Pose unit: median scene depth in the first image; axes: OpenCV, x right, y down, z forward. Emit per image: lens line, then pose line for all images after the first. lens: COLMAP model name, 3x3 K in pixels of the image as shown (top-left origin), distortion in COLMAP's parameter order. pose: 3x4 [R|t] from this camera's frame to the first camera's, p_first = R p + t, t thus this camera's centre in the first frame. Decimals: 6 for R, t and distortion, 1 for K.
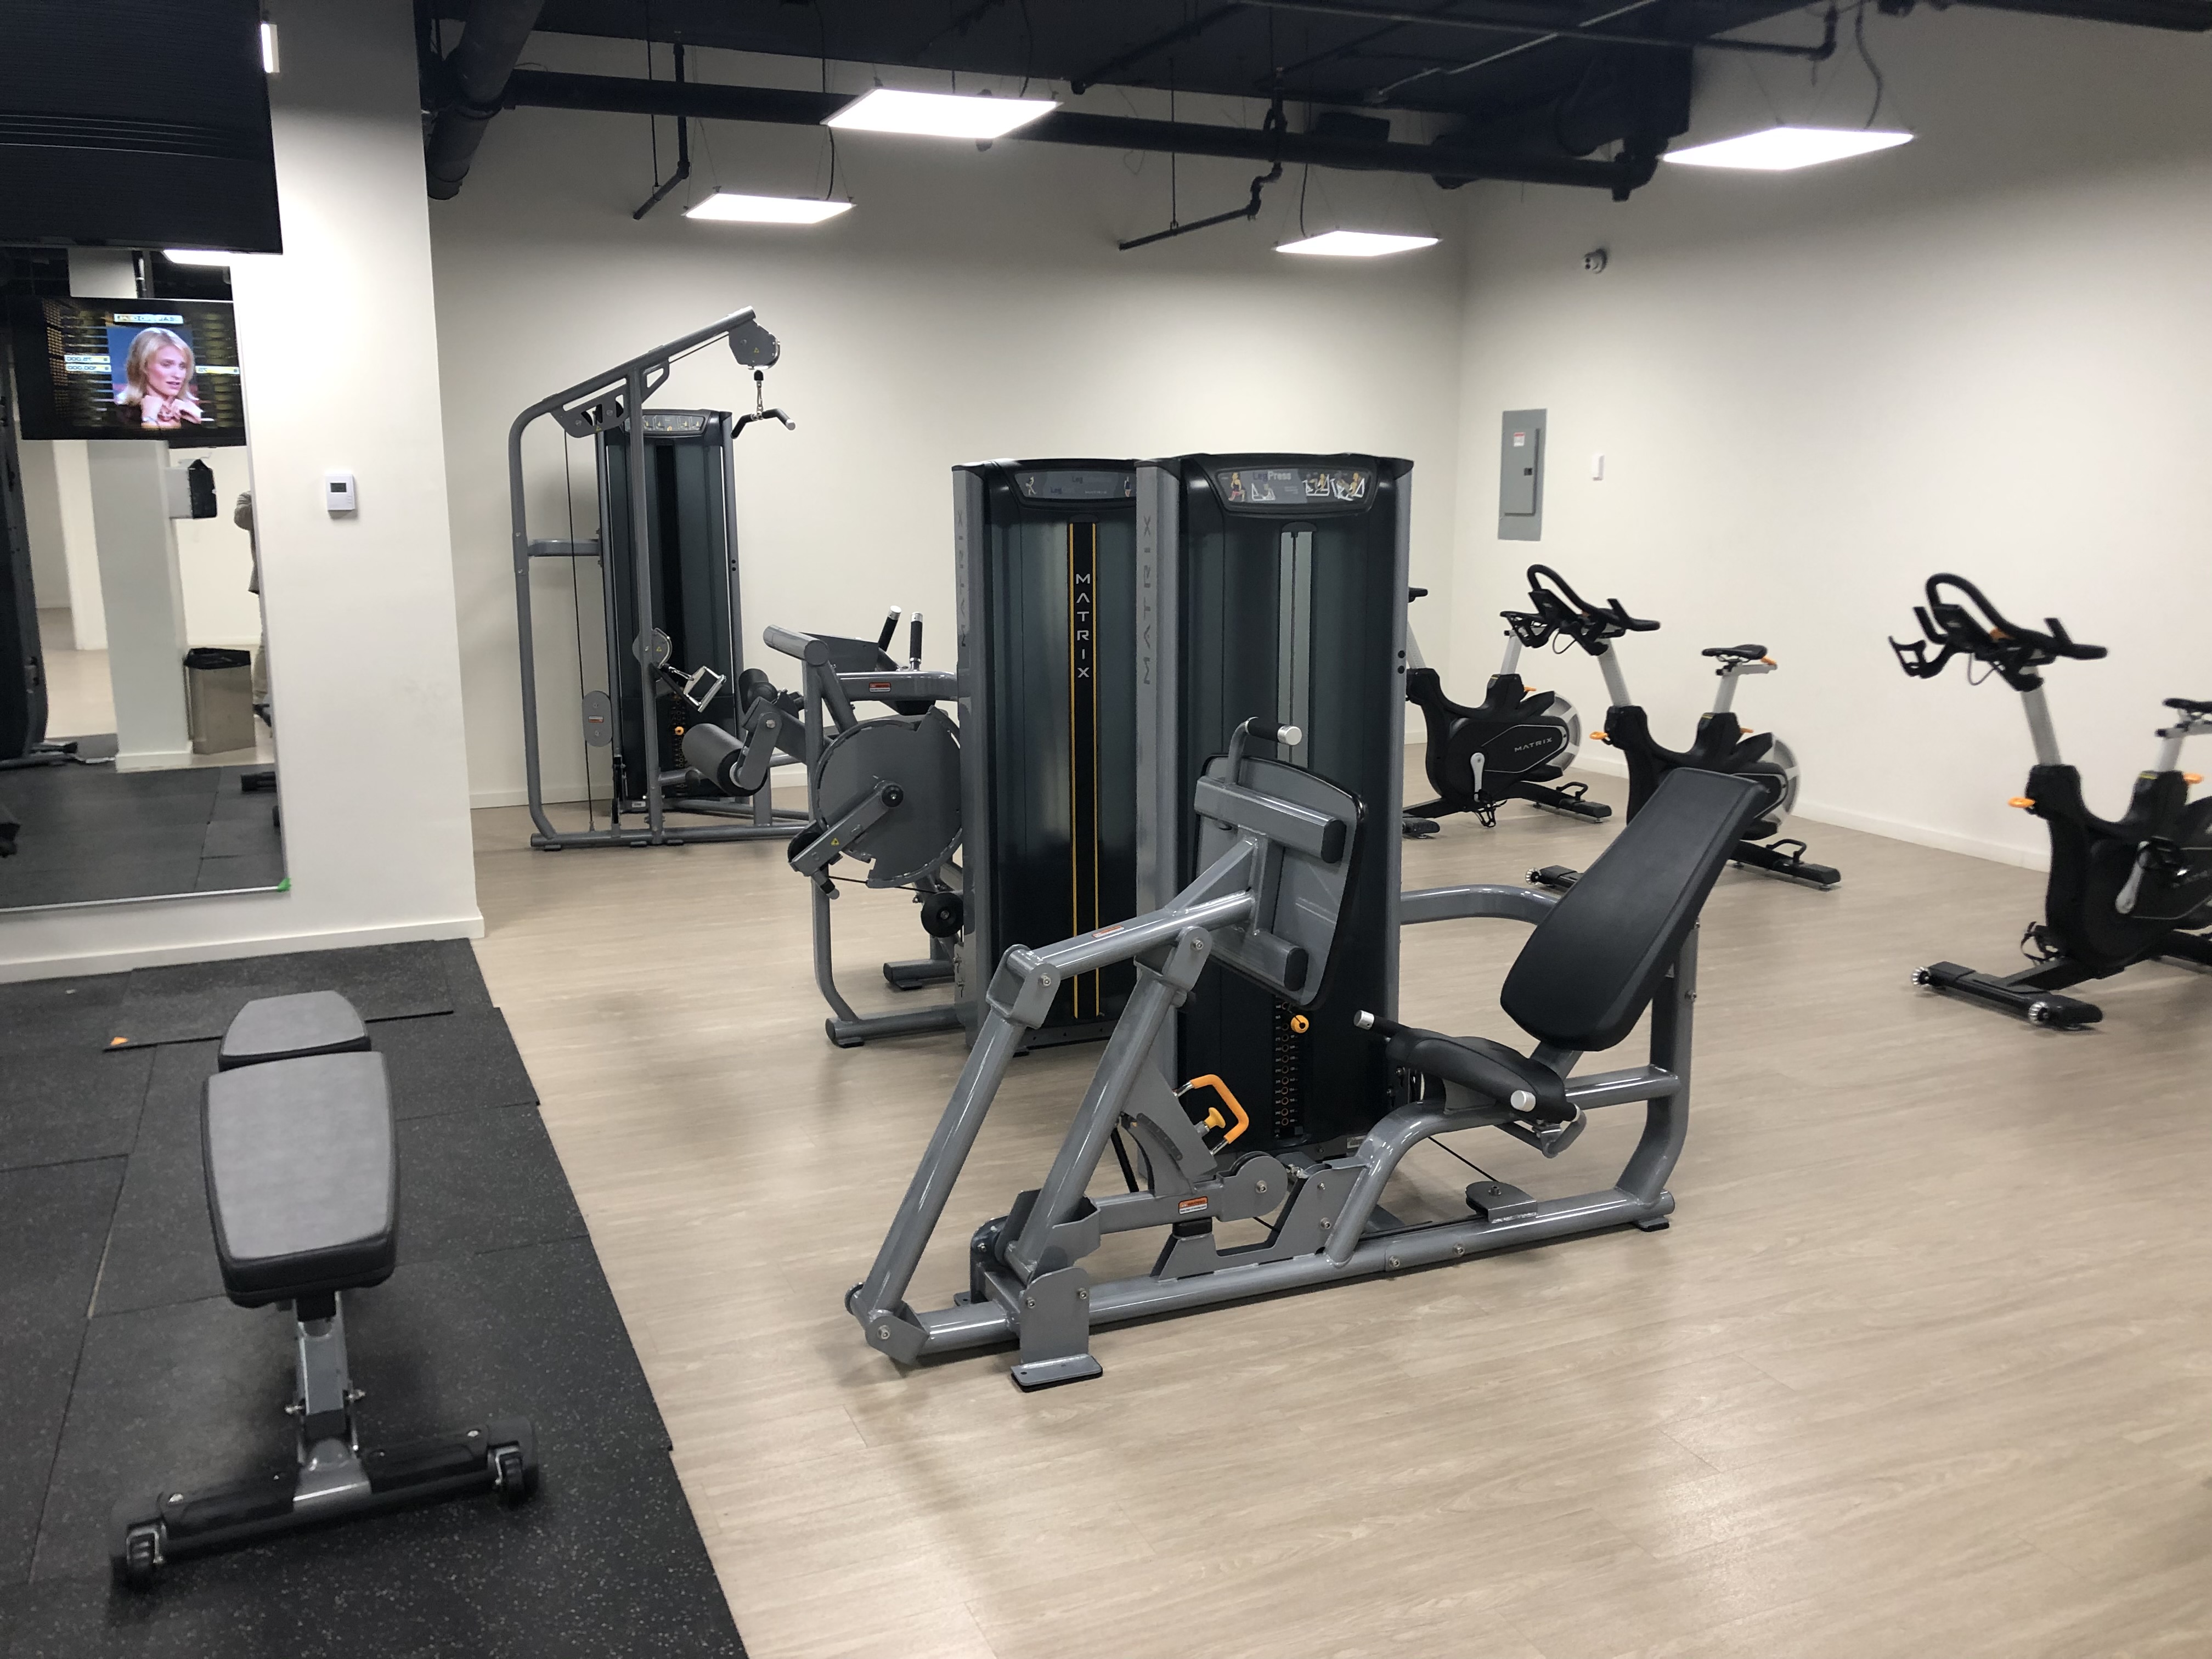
lens RADIAL K [[1828.2, 0, 1111.5], [0, 1828.2, 826.6], [0, 0, 1]] dist [0.007536, -0.004700]
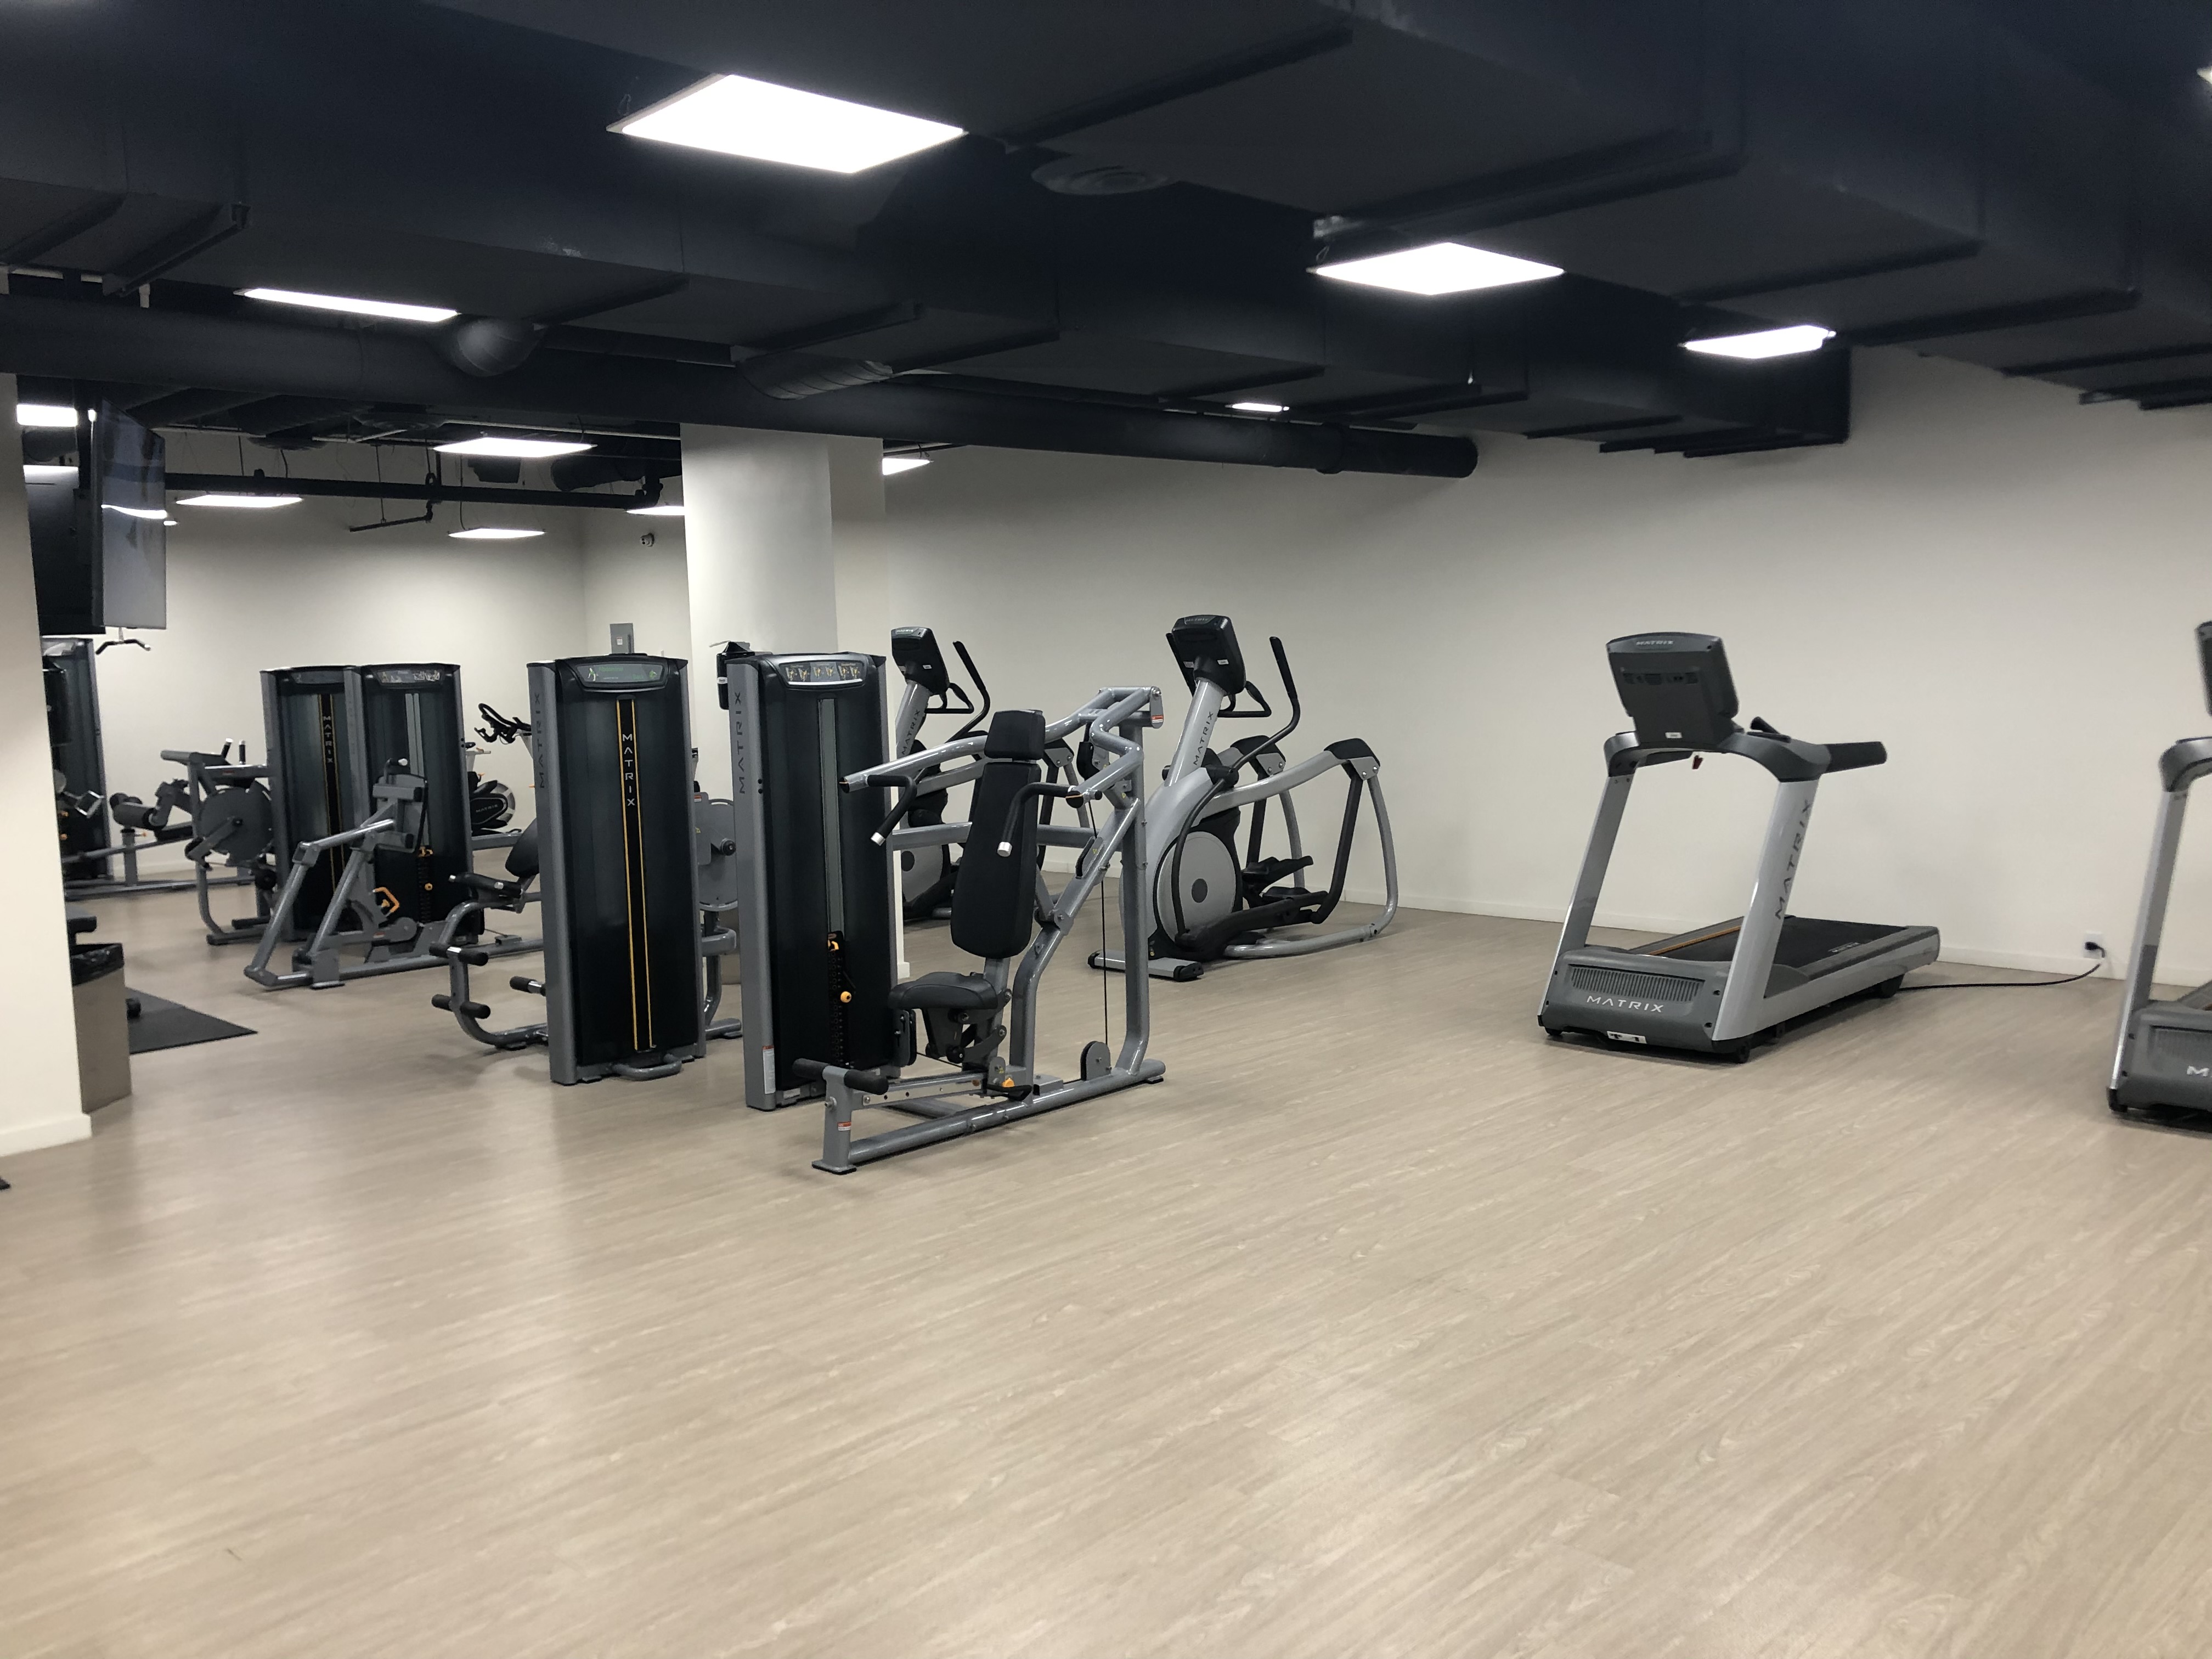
lens RADIAL K [[1828.2, 0, 1110.3], [0, 1828.2, 821.7], [0, 0, 1]] dist [0.007536, -0.004700]
pose [[0.930499, -0.056538, 0.361906, 0.061108], [0.091364, 0.992612, -0.079839, 0.268544], [-0.354718, 0.107355, 0.928789, -1.475812]]
